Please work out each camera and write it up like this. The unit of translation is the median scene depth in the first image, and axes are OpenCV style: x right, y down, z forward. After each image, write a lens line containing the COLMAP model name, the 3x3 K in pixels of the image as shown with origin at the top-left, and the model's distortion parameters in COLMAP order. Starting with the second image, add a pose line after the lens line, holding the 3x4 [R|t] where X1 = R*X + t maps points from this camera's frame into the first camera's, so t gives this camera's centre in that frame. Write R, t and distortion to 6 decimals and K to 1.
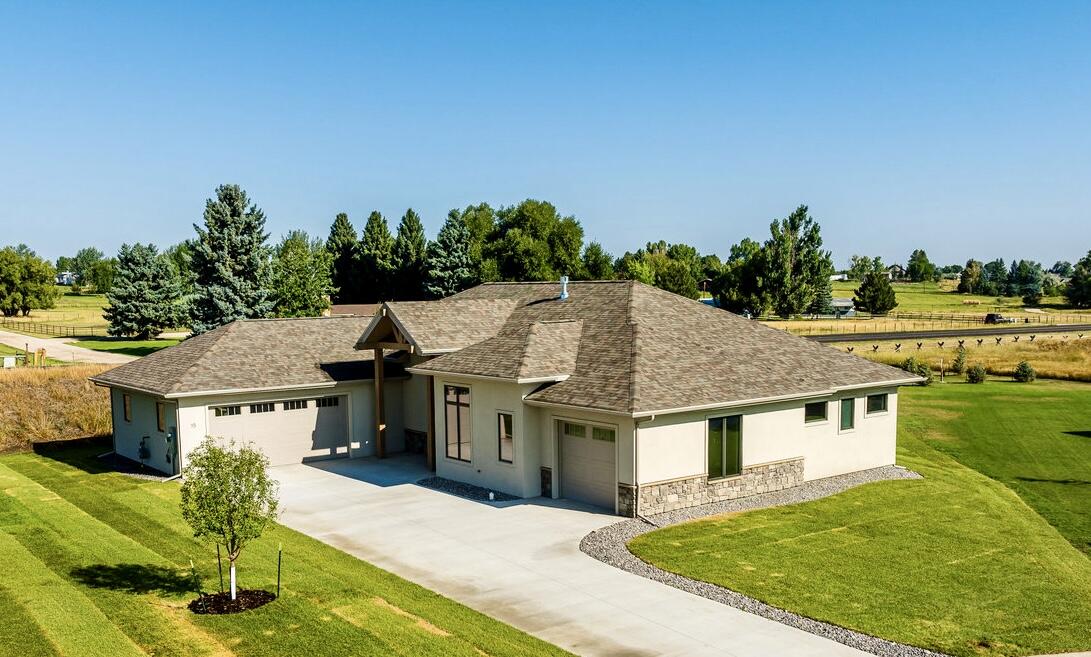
lens RADIAL K [[1051.7, 0, 504.9], [0, 1051.7, 423.8], [0, 0, 1]] dist [-0.010053, -0.008407]
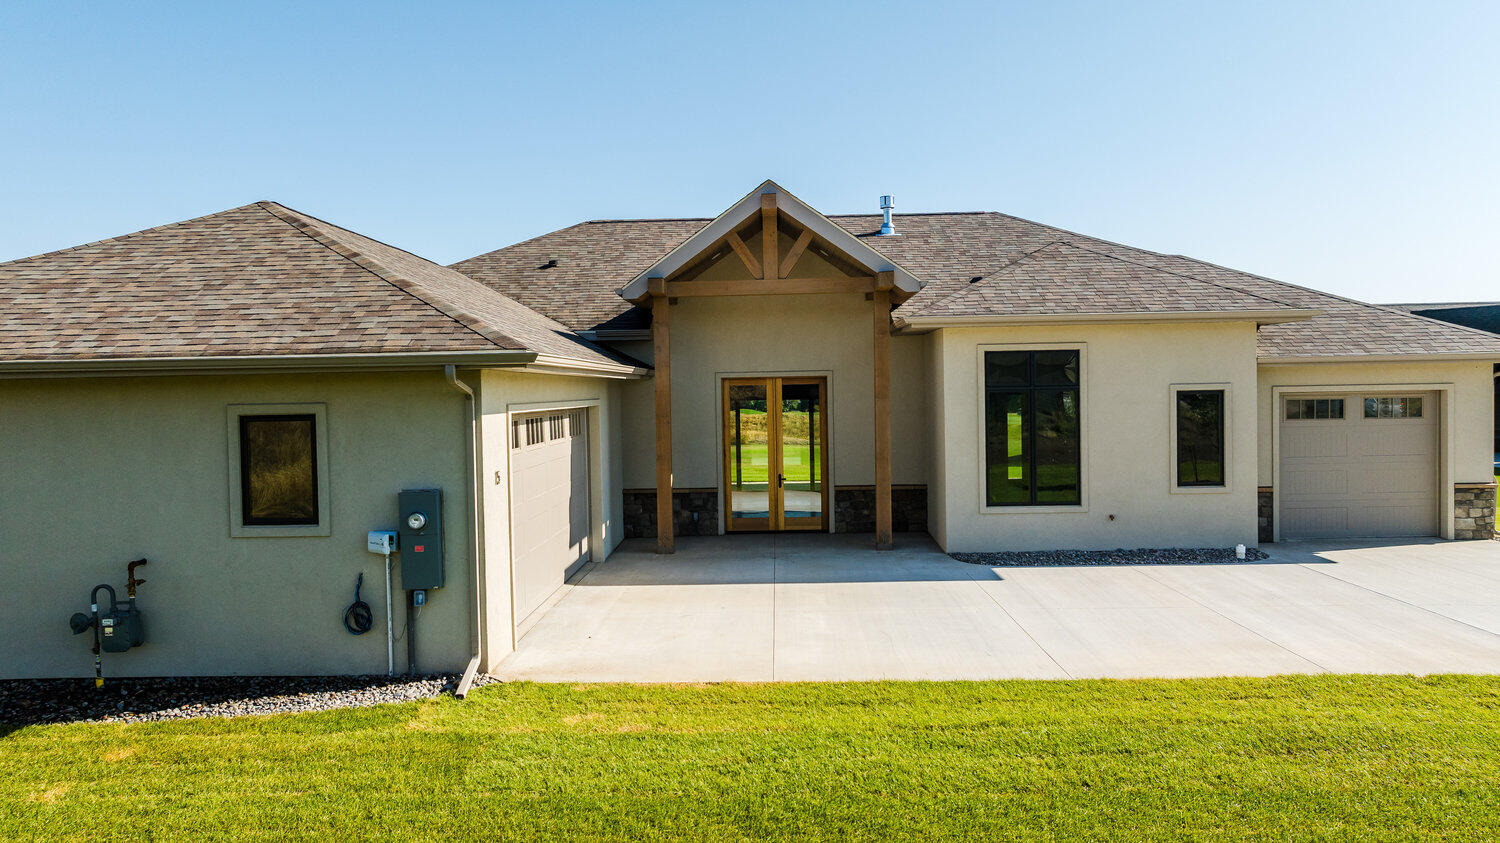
lens RADIAL K [[1055.7, 0, 750.0], [0, 1055.7, 421.5], [0, 0, 1]] dist [-0.036025, 0.030492]
pose [[0.612561, -0.017517, 0.790230, -0.490132], [0.111867, 0.991612, -0.064734, 0.012782], [-0.782468, 0.128054, 0.609382, 0.786335]]
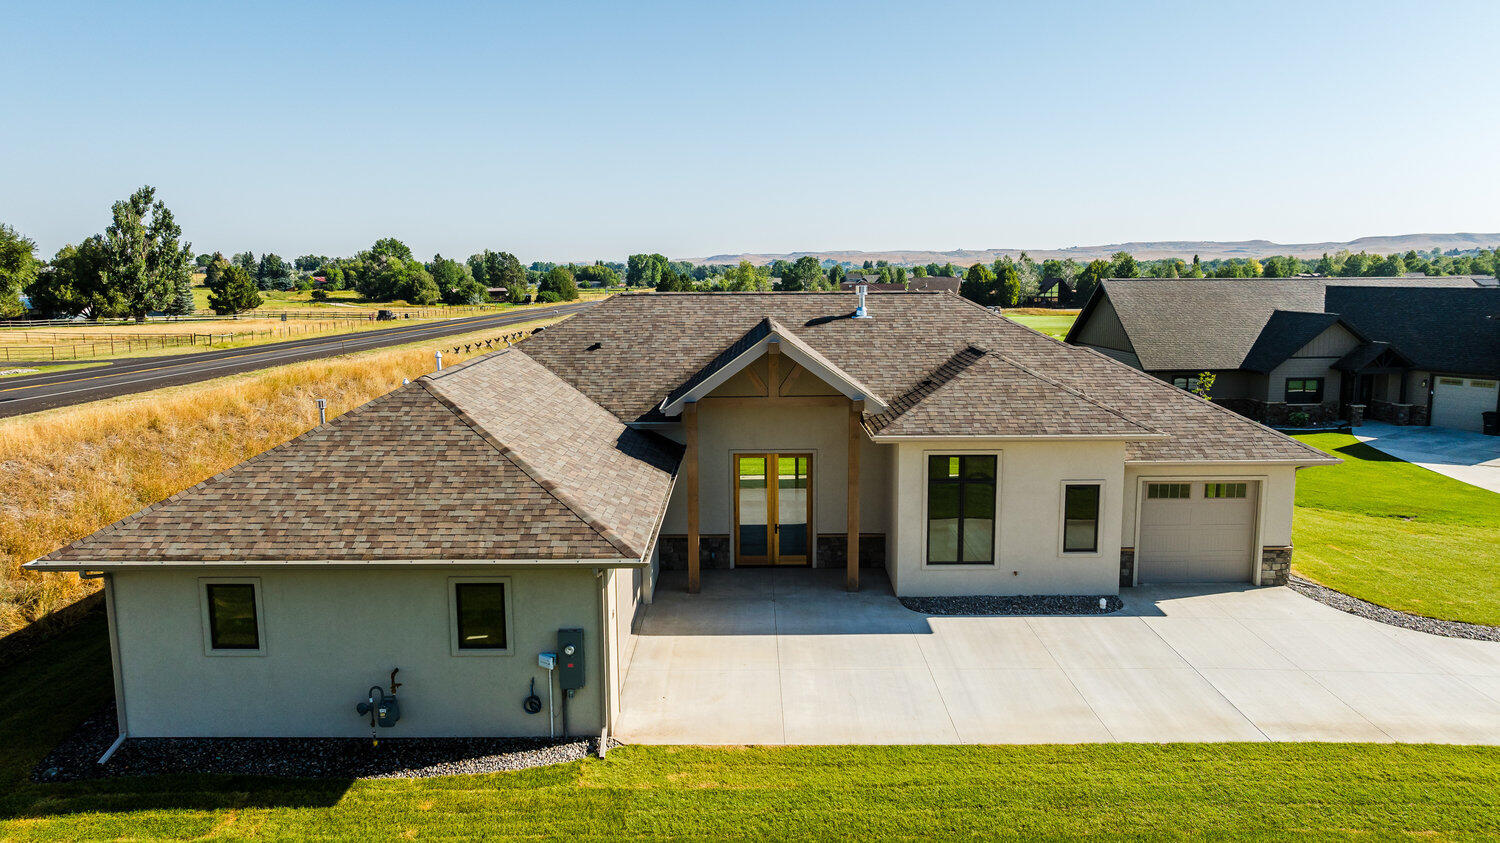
lens RADIAL K [[1051.6, 0, 750.0], [0, 1051.6, 421.5], [0, 0, 1]] dist [-0.022548, 0.000355]
pose [[0.591234, -0.106017, 0.799502, -0.631823], [0.101964, 0.993194, 0.056298, -0.104431], [-0.800029, 0.048235, 0.598019, 0.688223]]
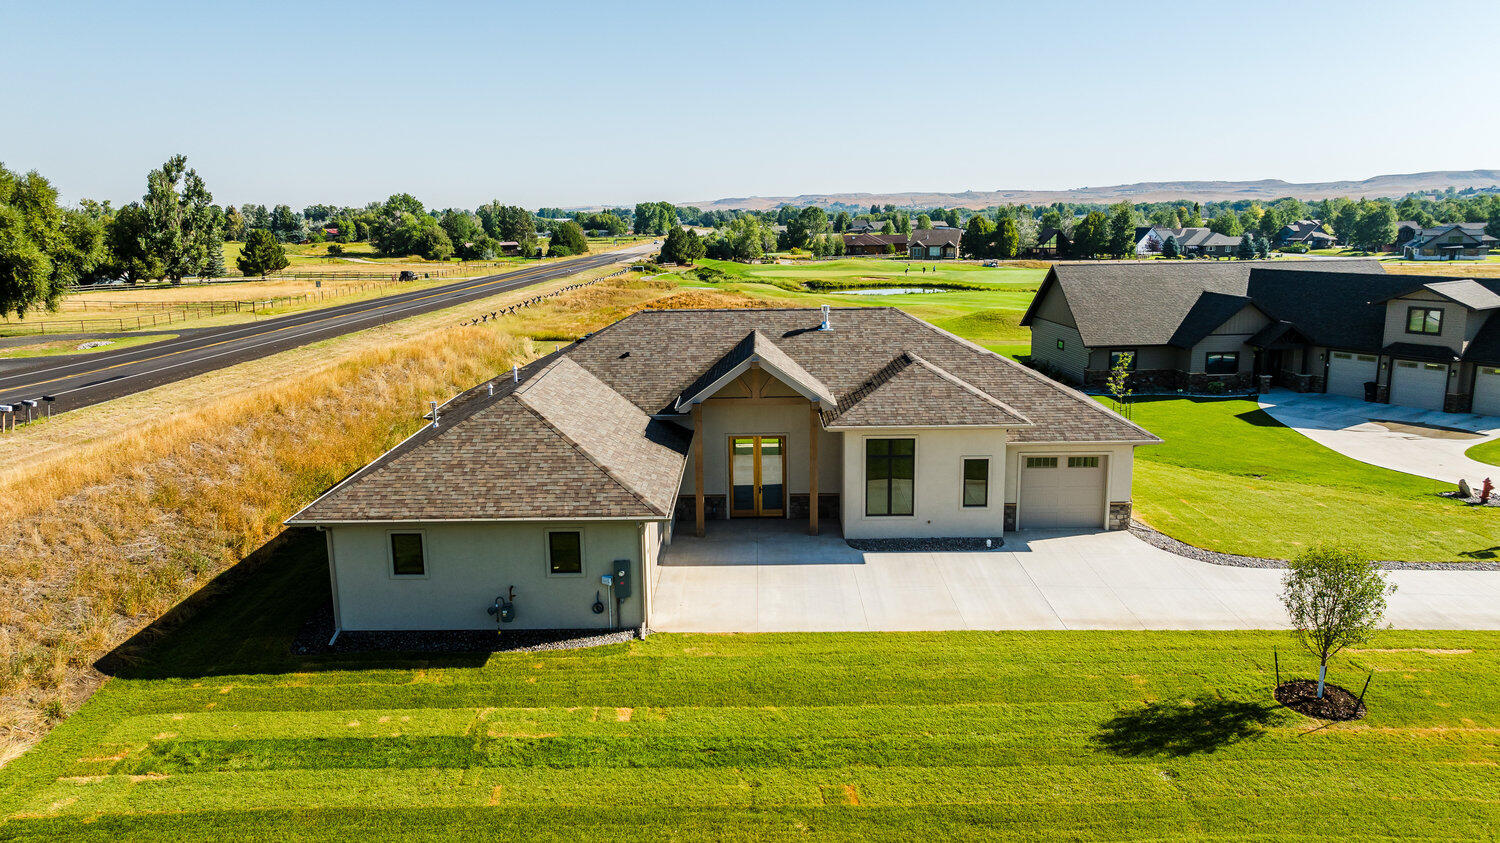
lens RADIAL K [[1051.6, 0, 750.0], [0, 1051.6, 421.5], [0, 0, 1]] dist [-0.022548, 0.000355]
pose [[0.596941, -0.151772, 0.787799, -0.825243], [0.108892, 0.988184, 0.107865, -0.159932], [-0.794861, 0.021396, 0.606414, 0.517044]]
